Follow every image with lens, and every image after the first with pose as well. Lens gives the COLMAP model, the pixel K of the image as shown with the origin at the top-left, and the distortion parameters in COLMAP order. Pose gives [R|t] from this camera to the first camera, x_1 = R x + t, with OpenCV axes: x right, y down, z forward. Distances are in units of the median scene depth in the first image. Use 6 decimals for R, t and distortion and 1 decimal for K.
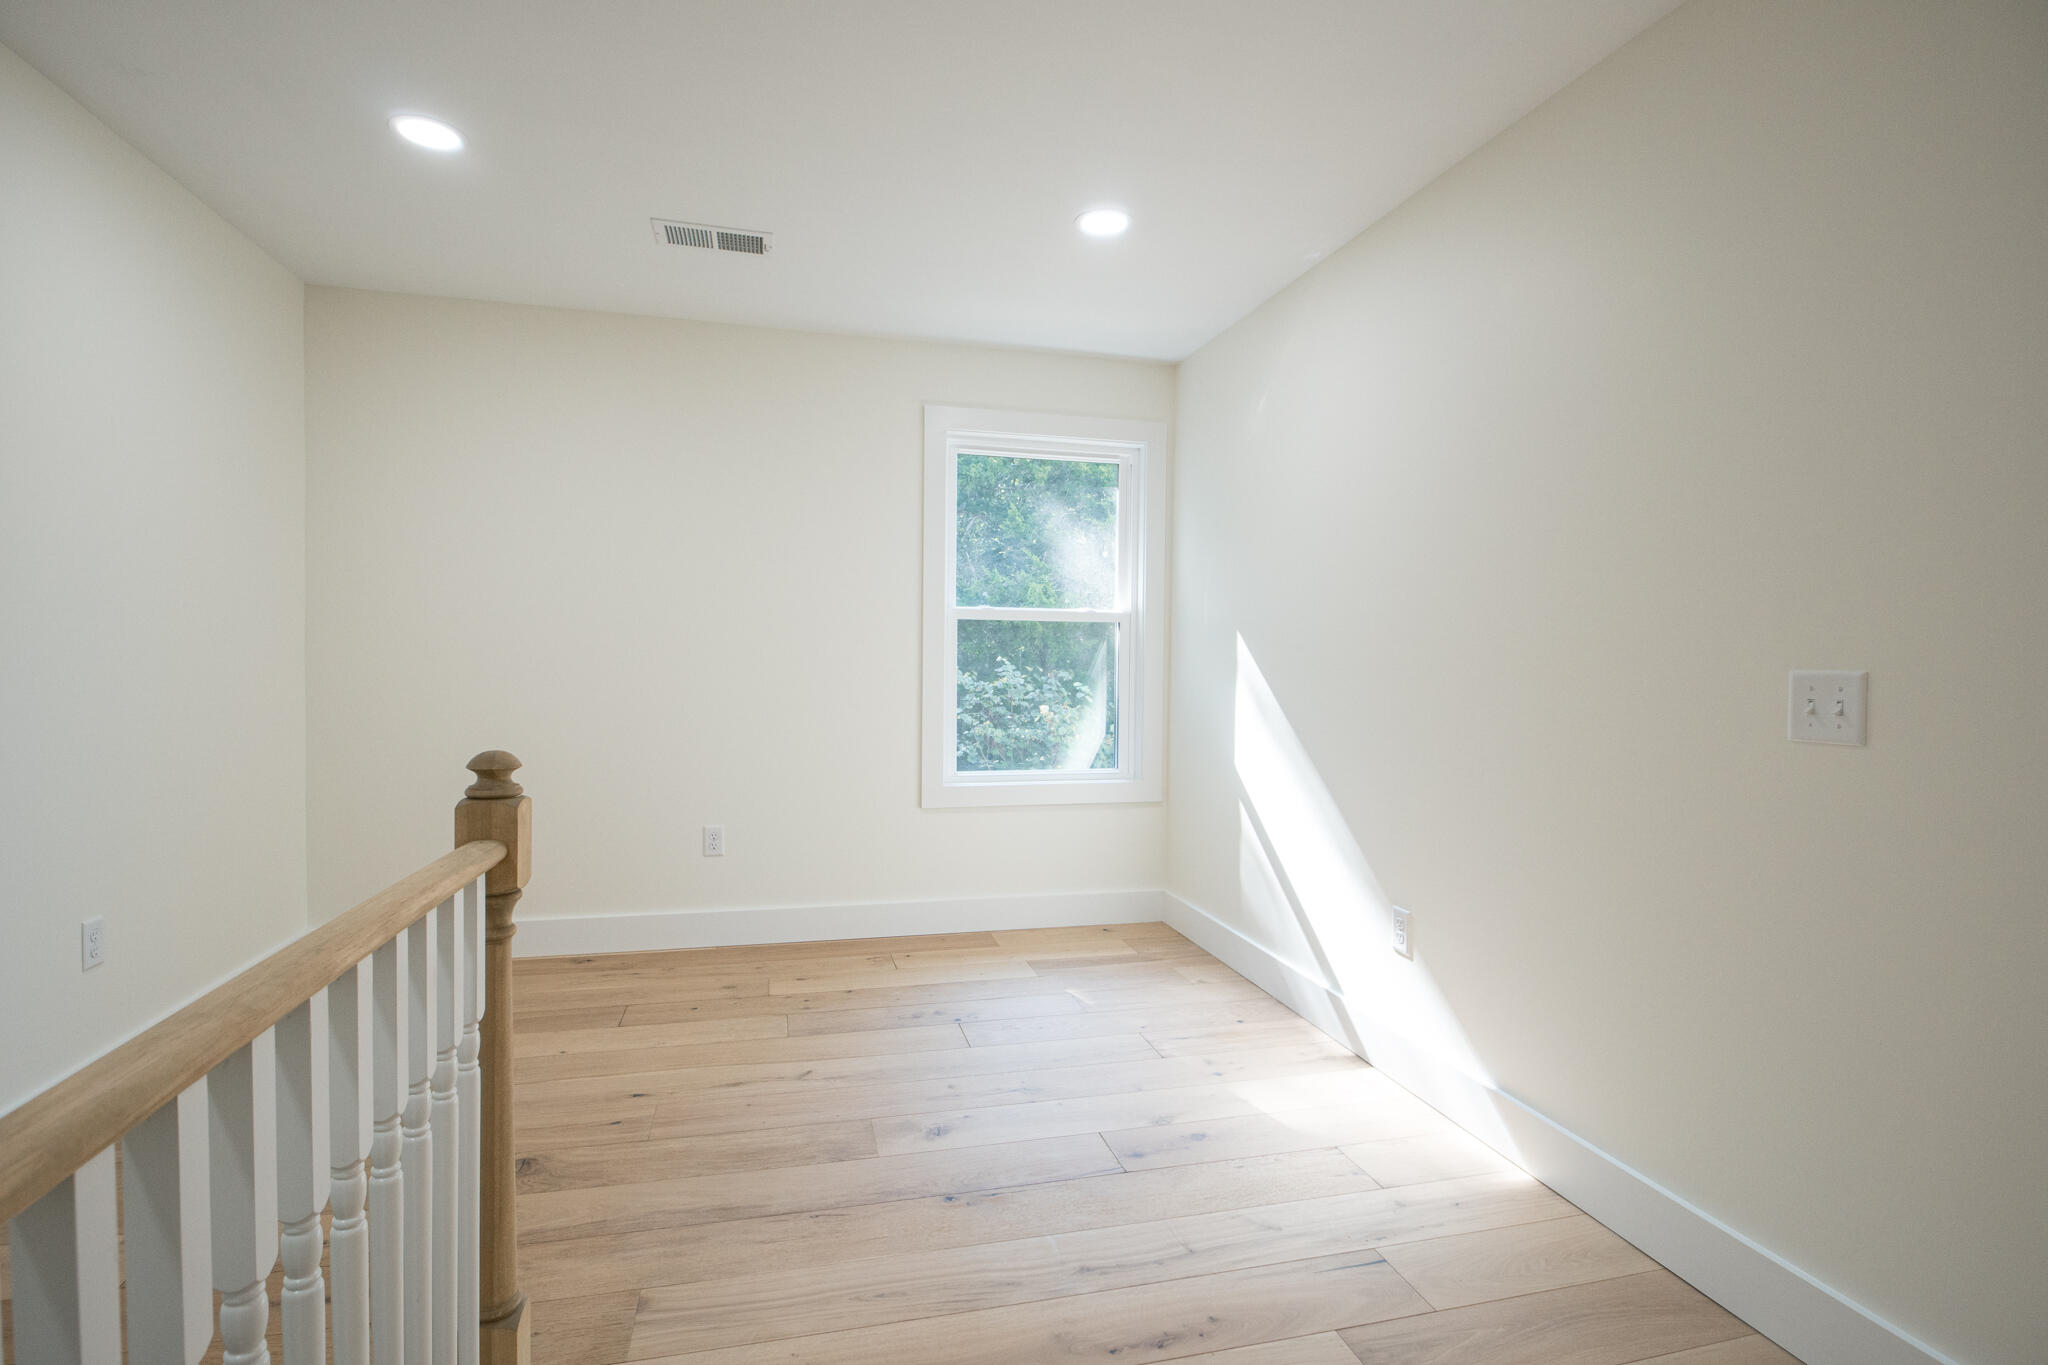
lens RADIAL K [[970.1, 0, 1019.7], [0, 970.1, 678.0], [0, 0, 1]] dist [0.008536, -0.014832]
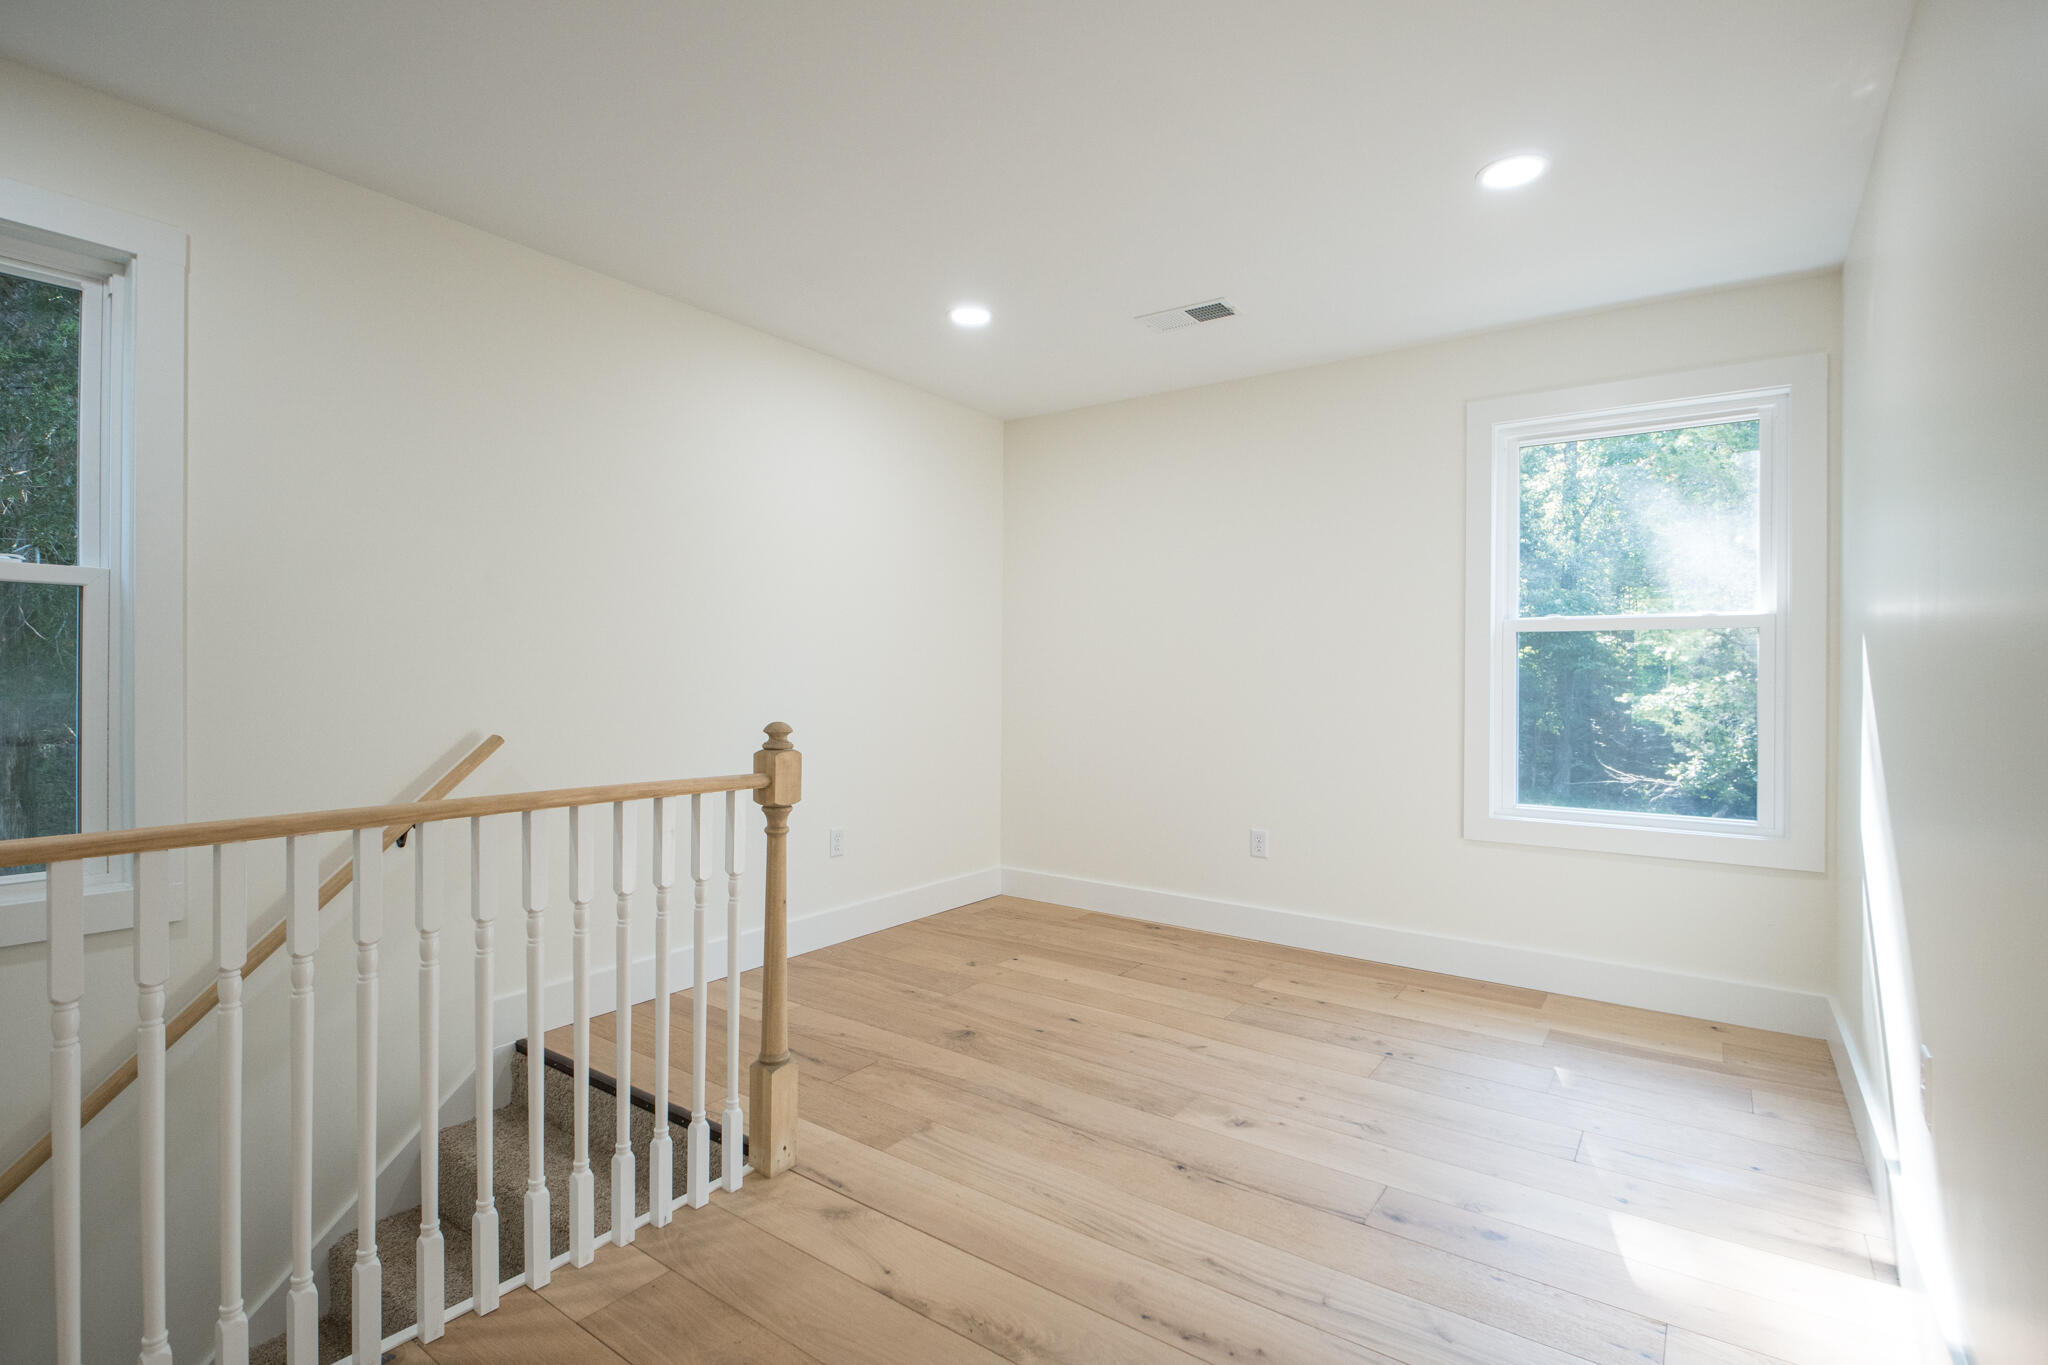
lens RADIAL K [[970.1, 0, 1019.7], [0, 970.1, 678.0], [0, 0, 1]] dist [0.008536, -0.014832]
pose [[0.640176, -0.006539, -0.768201, 0.482209], [-0.017475, 0.999581, -0.023071, 0.014740], [0.768030, 0.028194, 0.639793, 0.116236]]
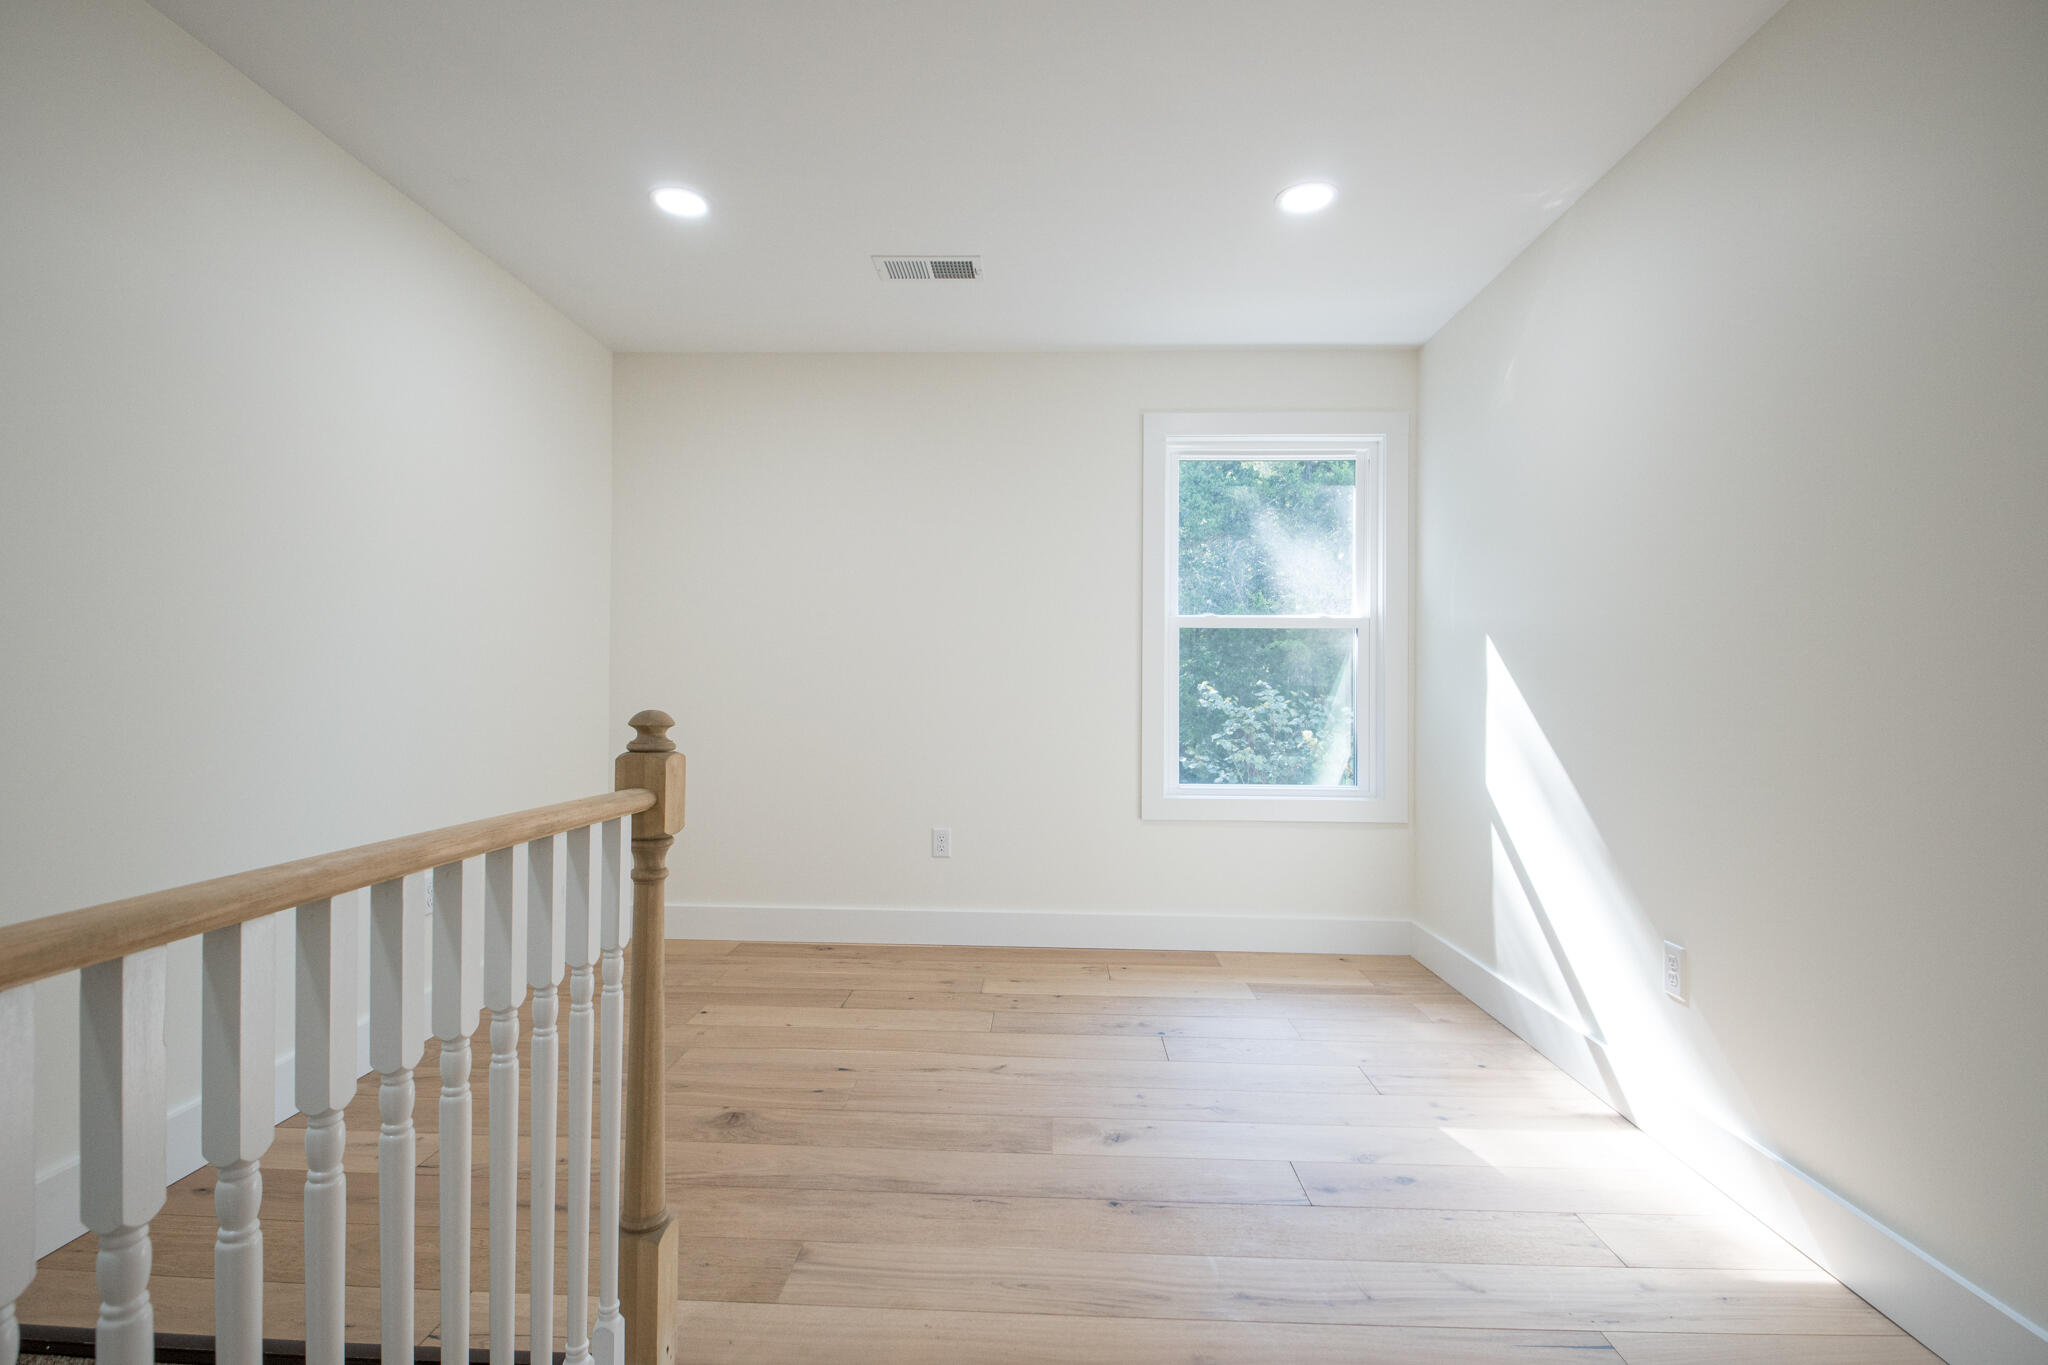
lens RADIAL K [[970.1, 0, 1019.7], [0, 970.1, 678.0], [0, 0, 1]] dist [0.008536, -0.014832]
pose [[0.958987, -0.007368, -0.283355, 0.085488], [-0.002594, 0.999392, -0.034766, 0.035995], [0.283438, 0.034075, 0.958385, 0.024002]]
